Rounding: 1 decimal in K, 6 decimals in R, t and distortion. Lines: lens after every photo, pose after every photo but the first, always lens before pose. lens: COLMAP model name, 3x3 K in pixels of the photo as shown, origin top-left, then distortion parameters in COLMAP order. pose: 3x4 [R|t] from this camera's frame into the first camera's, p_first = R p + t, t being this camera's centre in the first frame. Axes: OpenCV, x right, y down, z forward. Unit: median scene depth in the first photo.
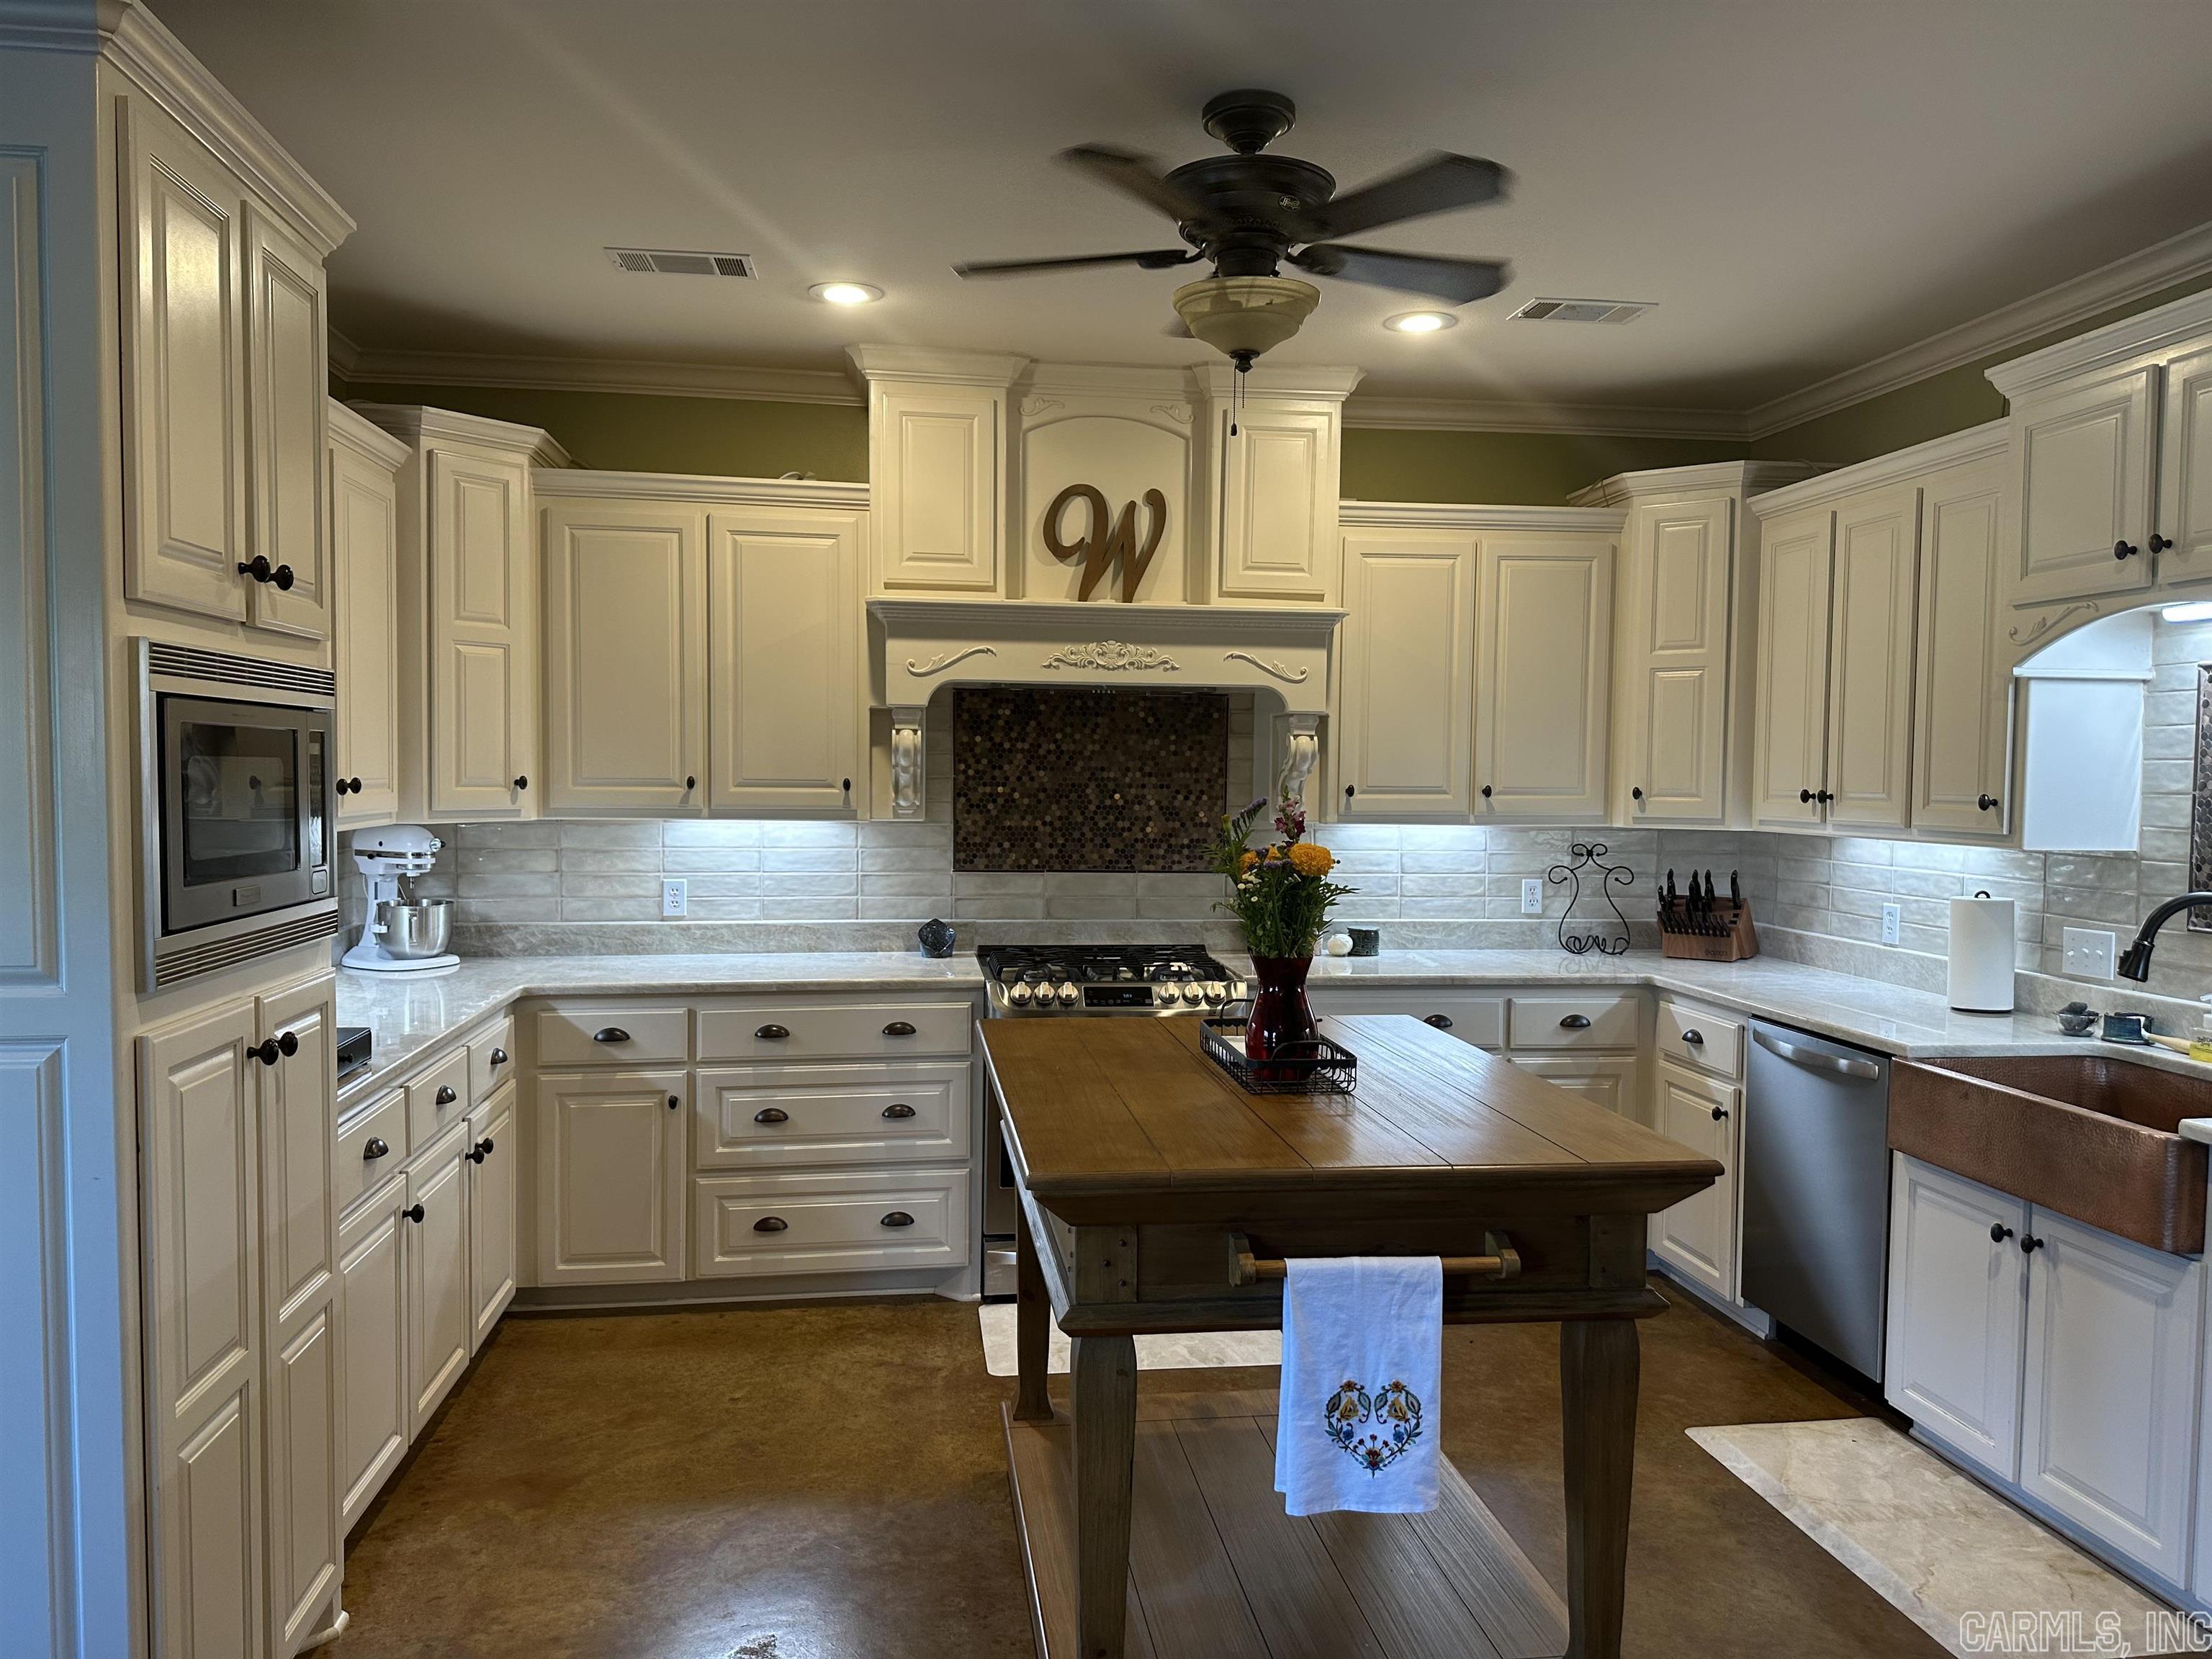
lens RADIAL K [[1543.8, 0, 1102.7], [0, 1543.8, 839.3], [0, 0, 1]] dist [0.118383, -0.148123]
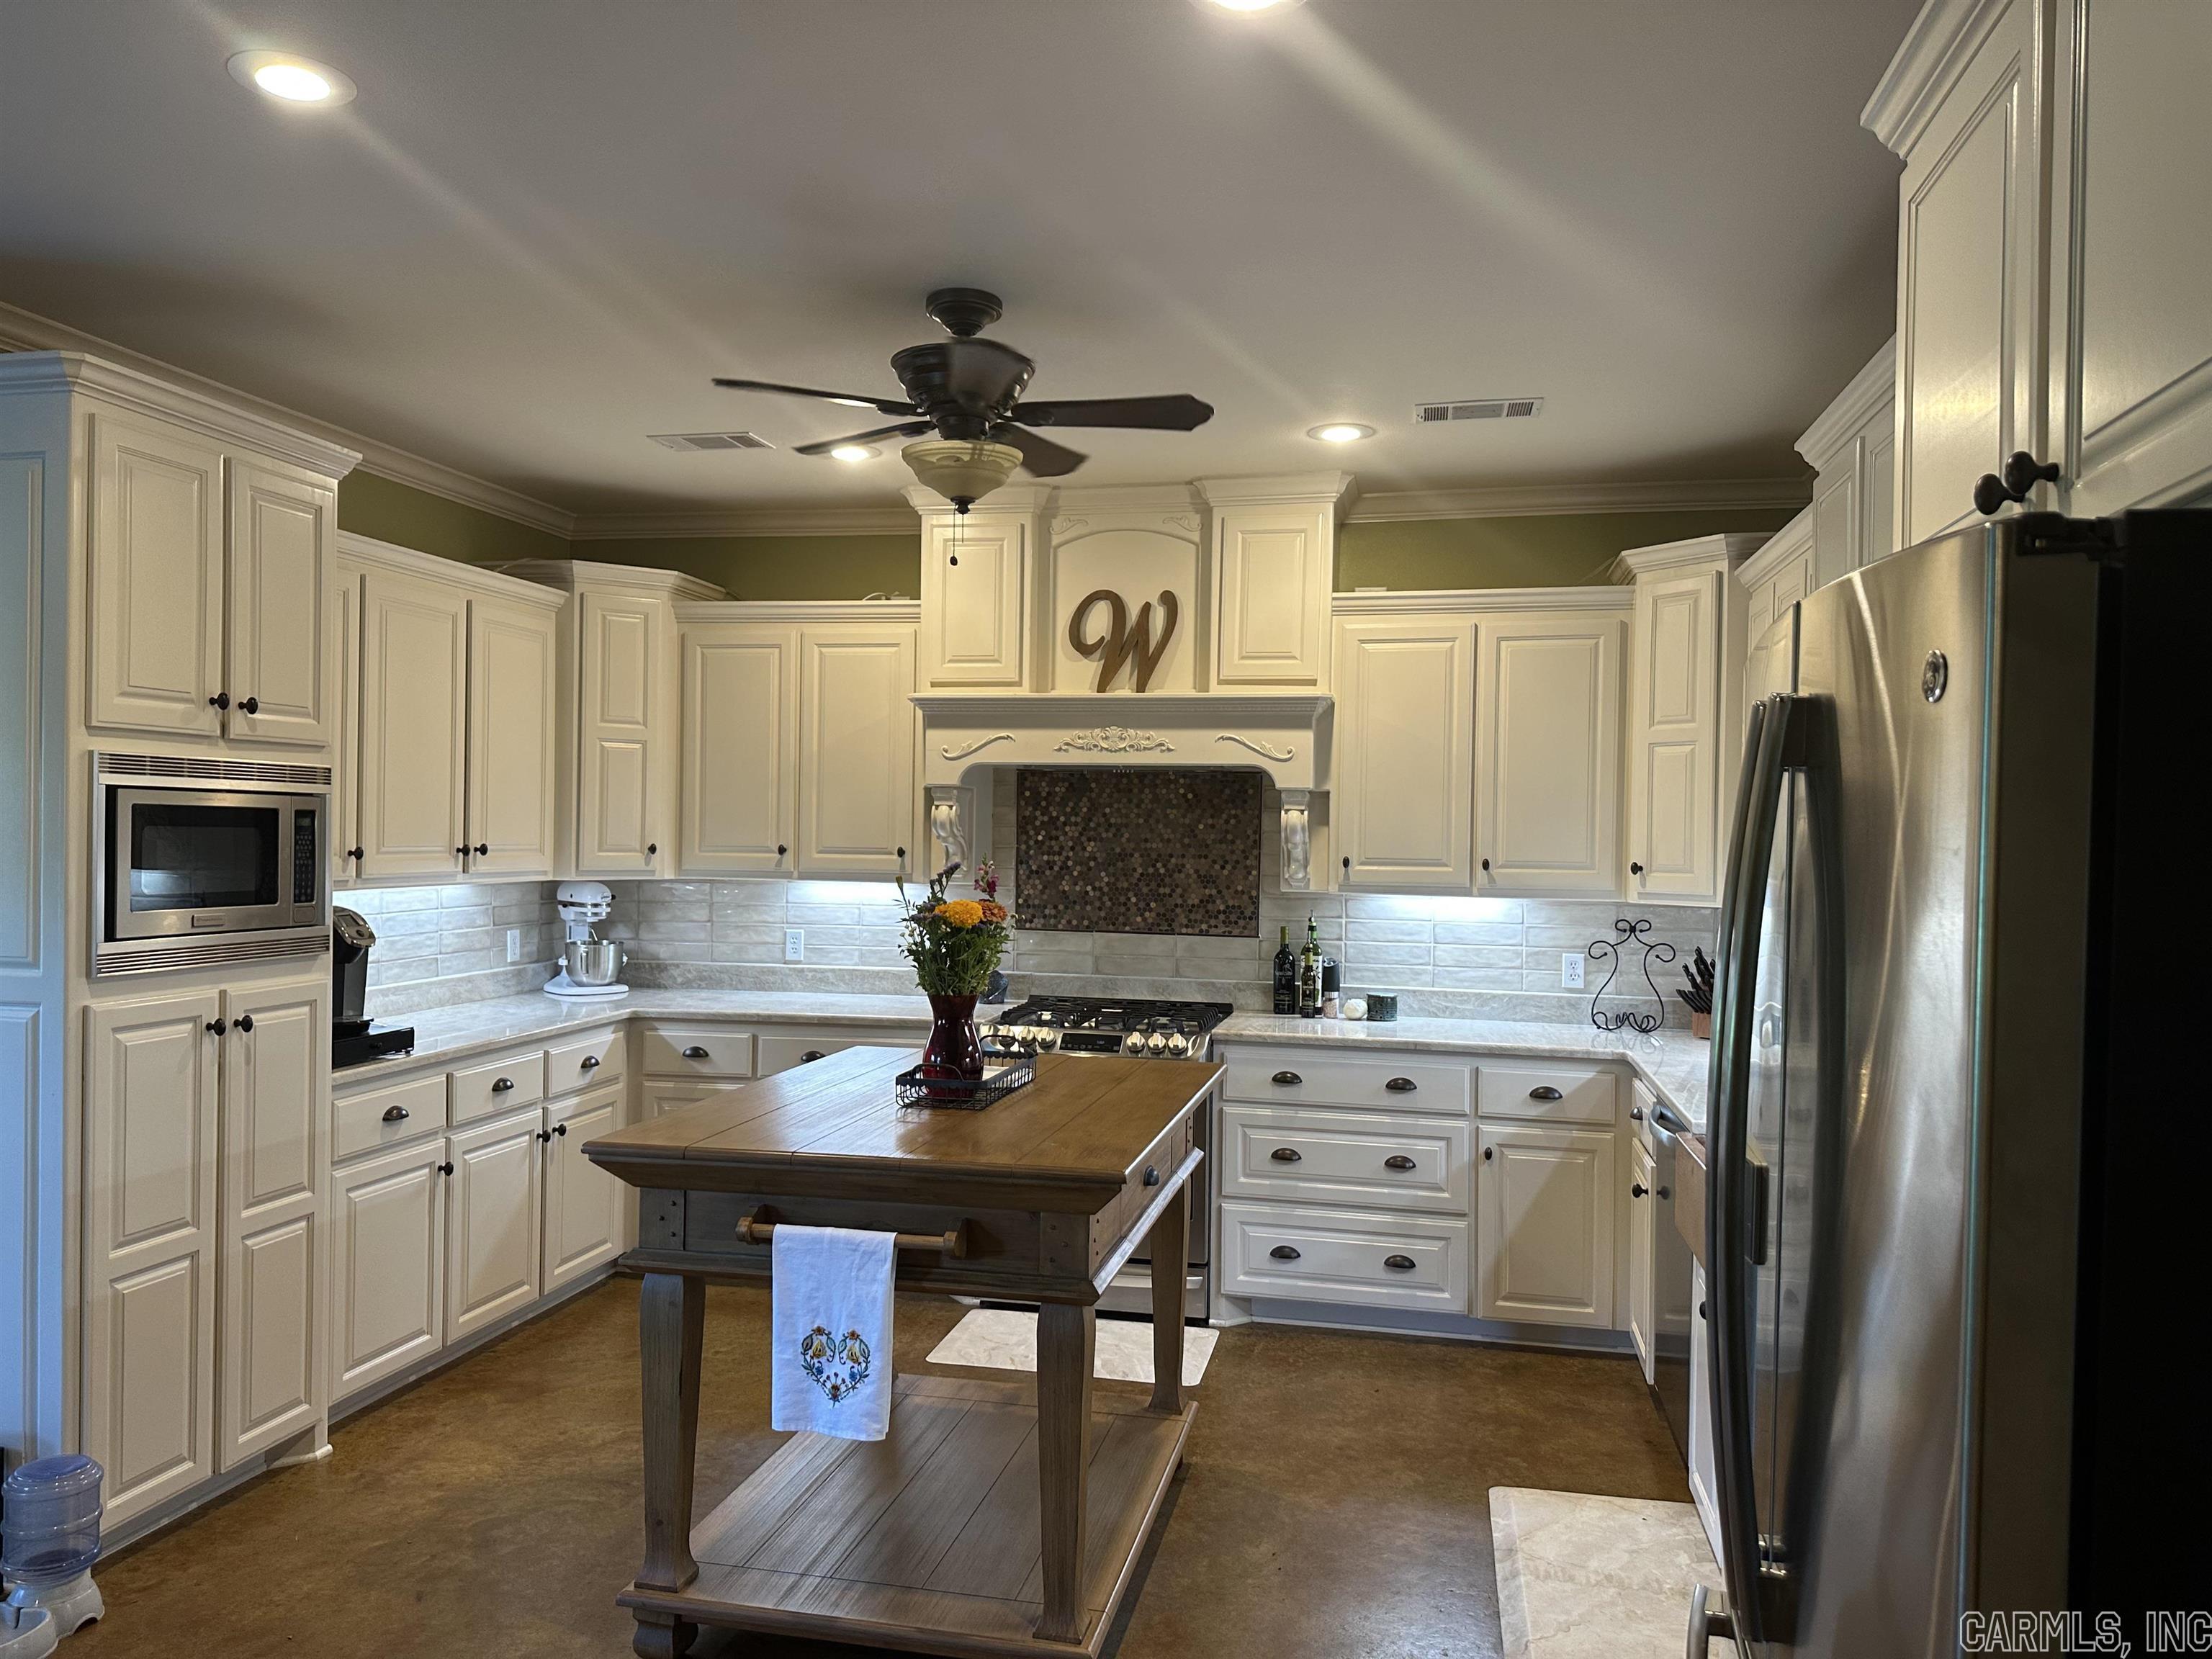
lens RADIAL K [[1543.8, 0, 1102.7], [0, 1543.8, 839.3], [0, 0, 1]] dist [0.118383, -0.148123]
pose [[0.938098, 0.005056, -0.346333, 0.379275], [-0.021758, 0.998779, -0.044353, 0.003753], [0.345686, 0.049143, 0.937063, -0.052385]]
